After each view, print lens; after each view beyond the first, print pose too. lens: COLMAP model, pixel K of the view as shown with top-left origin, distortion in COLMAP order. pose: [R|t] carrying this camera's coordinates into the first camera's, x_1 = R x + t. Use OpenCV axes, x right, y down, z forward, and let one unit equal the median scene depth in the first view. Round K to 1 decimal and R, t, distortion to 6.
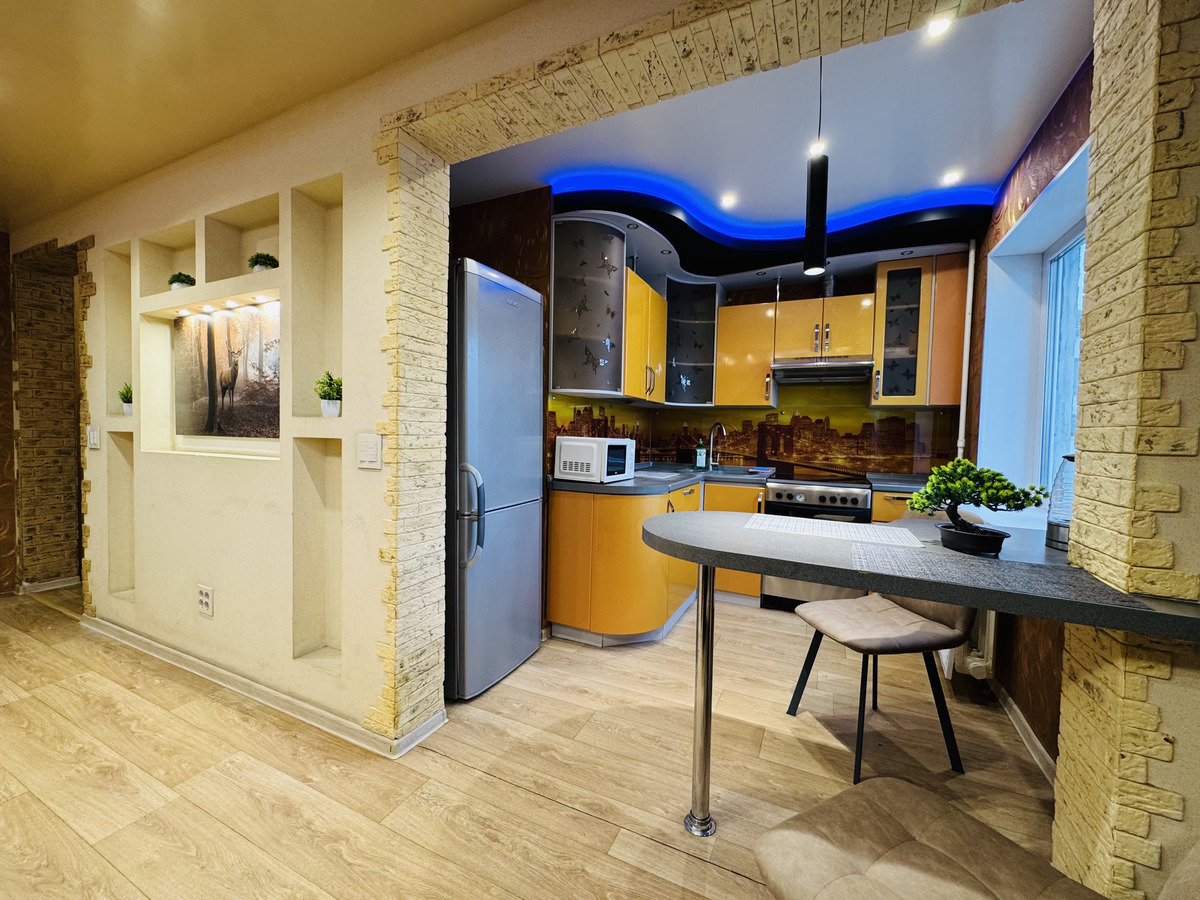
lens RADIAL K [[480.0, 0, 598.6], [0, 480.0, 450.0], [0, 0, 1]] dist [-0.003848, 0.001556]
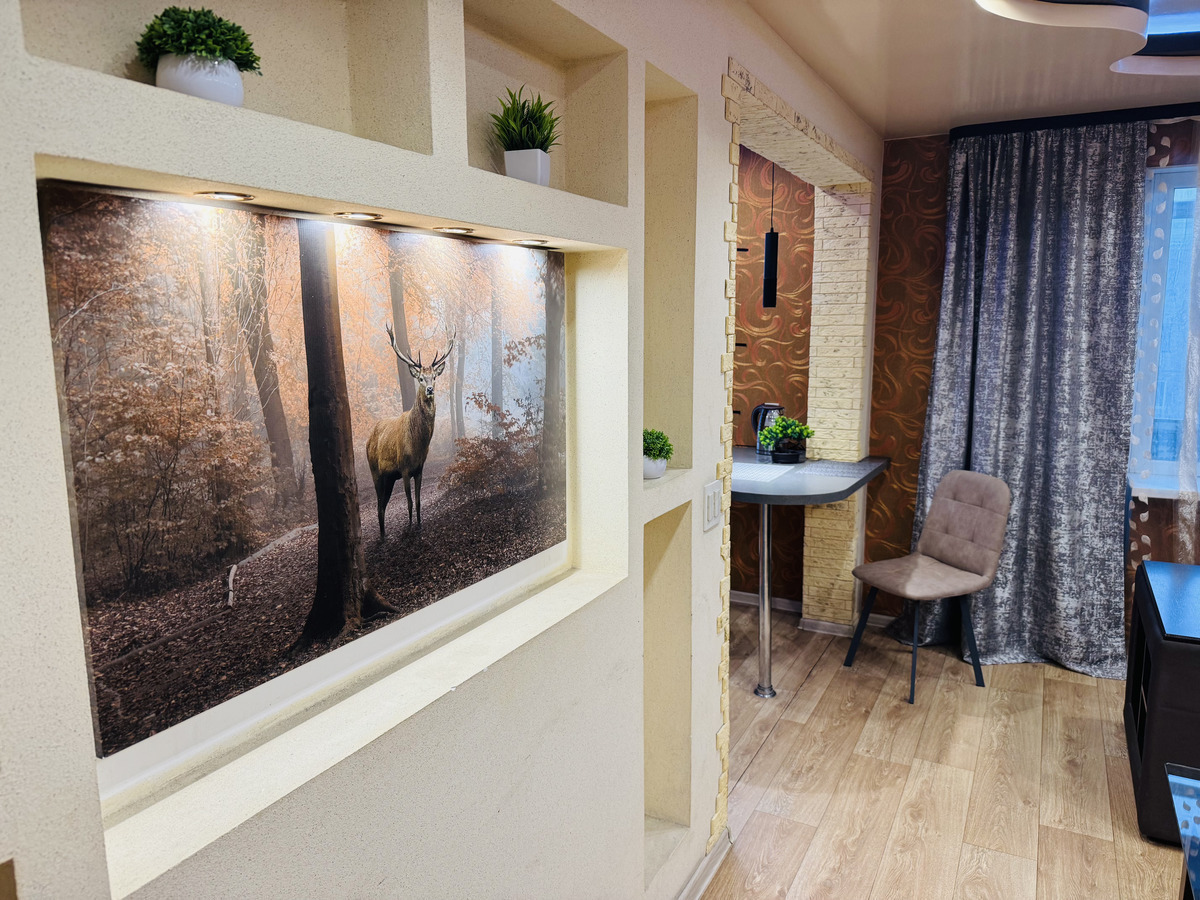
lens RADIAL K [[839.3, 0, 597.8], [0, 839.3, 454.4], [0, 0, 1]] dist [0.064504, -0.095907]
pose [[0.035844, -0.178921, 0.983210, -1.076419], [0.042213, 0.983235, 0.177387, -0.192974], [-0.998465, 0.035146, 0.042796, 0.680574]]
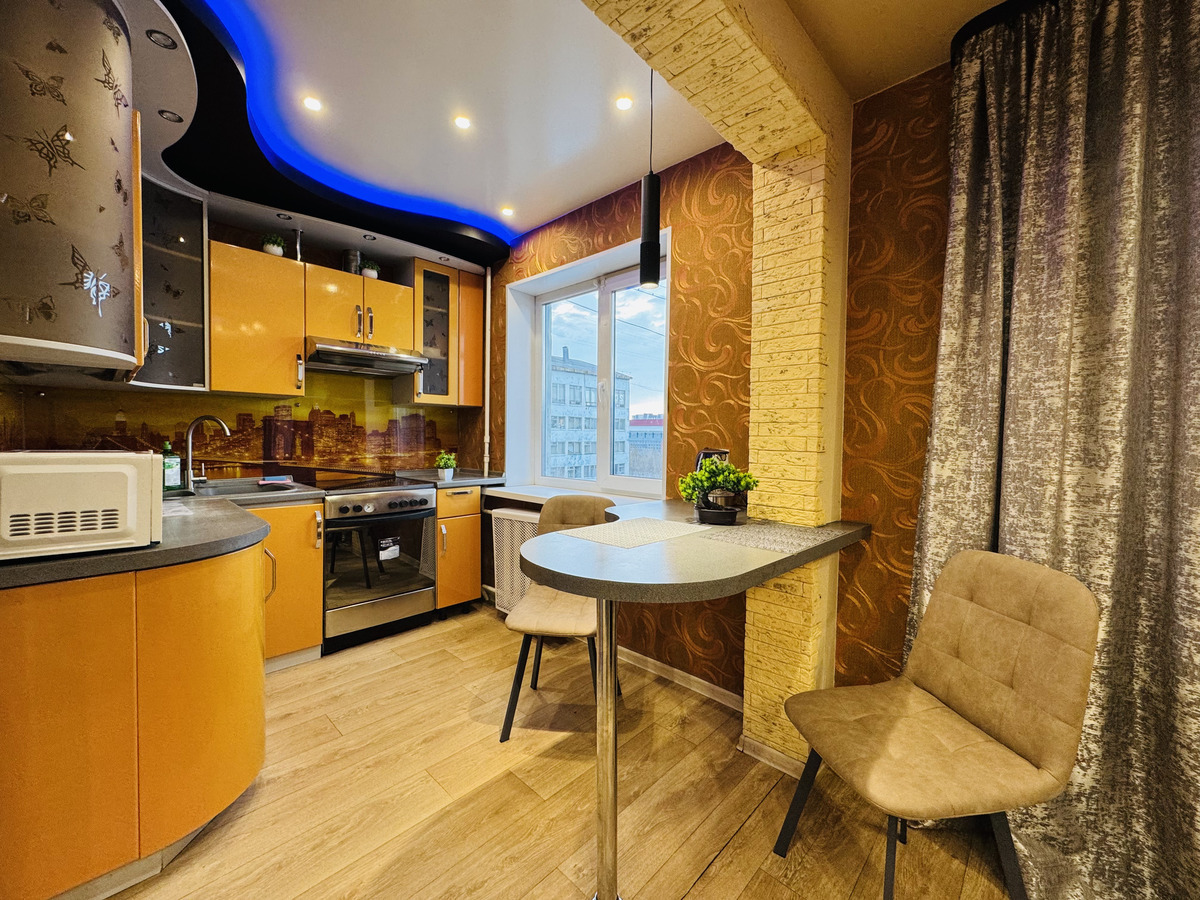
lens RADIAL K [[480.0, 0, 599.3], [0, 480.0, 450.6], [0, 0, 1]] dist [-0.003848, 0.001556]
pose [[0.309259, -0.051850, 0.949563, -0.274082], [0.027685, 0.998580, 0.045510, -0.032212], [-0.950575, 0.012214, 0.310255, 0.368700]]
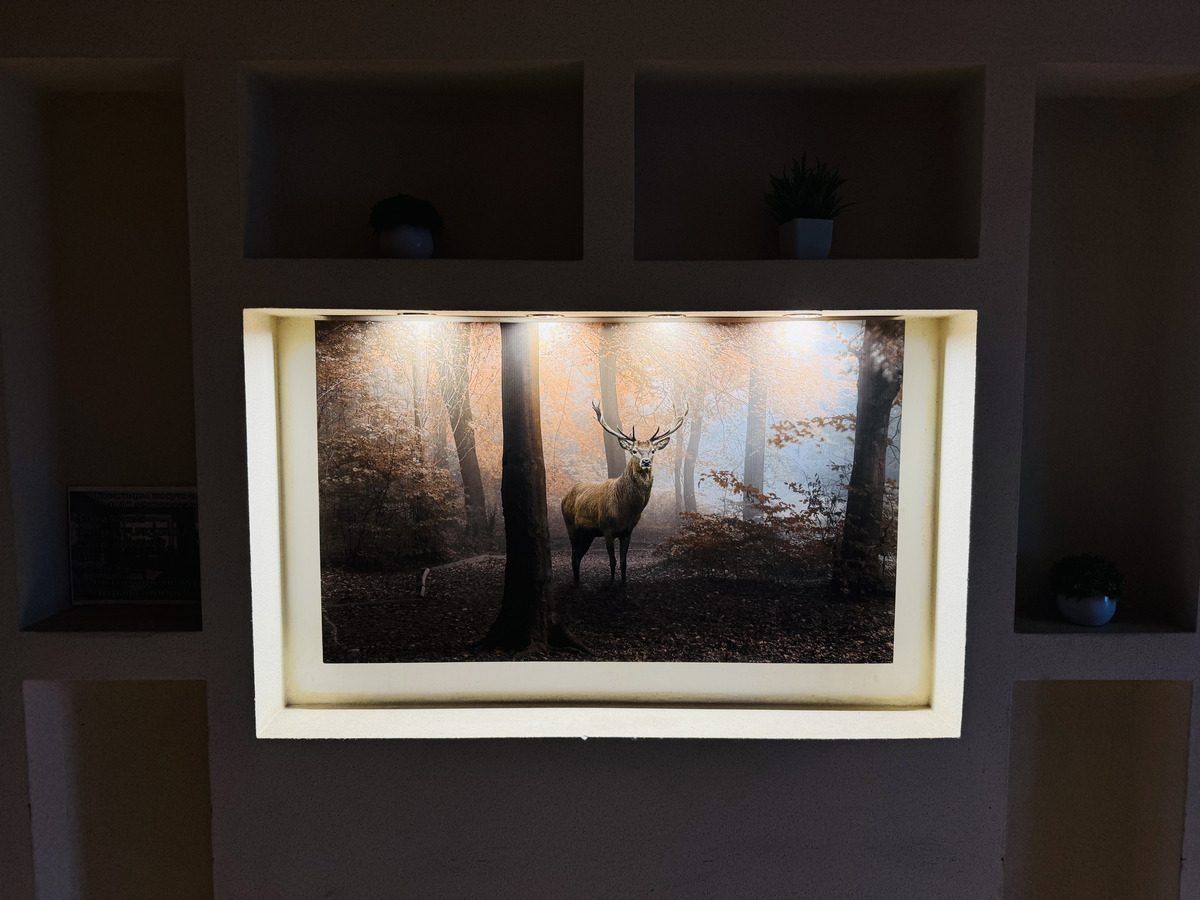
lens RADIAL K [[839.3, 0, 603.1], [0, 839.3, 446.2], [0, 0, 1]] dist [0.064504, -0.095907]
pose [[0.901776, -0.051384, 0.429138, -0.846765], [0.031717, 0.998098, 0.052862, -0.186018], [-0.431038, -0.034059, 0.901691, 0.339509]]
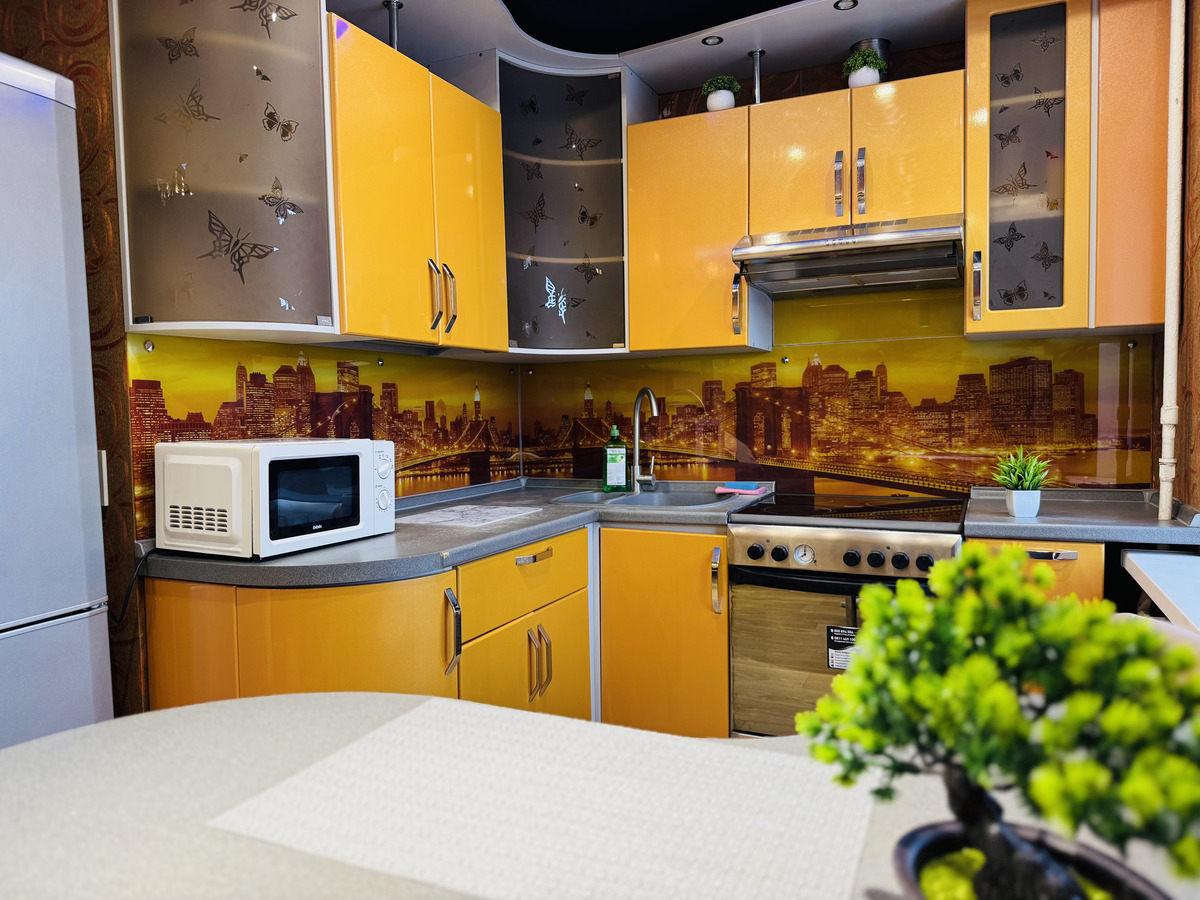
lens RADIAL K [[839.3, 0, 600.1], [0, 839.3, 451.8], [0, 0, 1]] dist [0.064504, -0.095907]
pose [[0.998955, -0.043206, 0.014897, 0.248081], [0.042952, 0.998933, 0.016965, -0.015934], [-0.015615, -0.016308, 0.999745, 0.269176]]
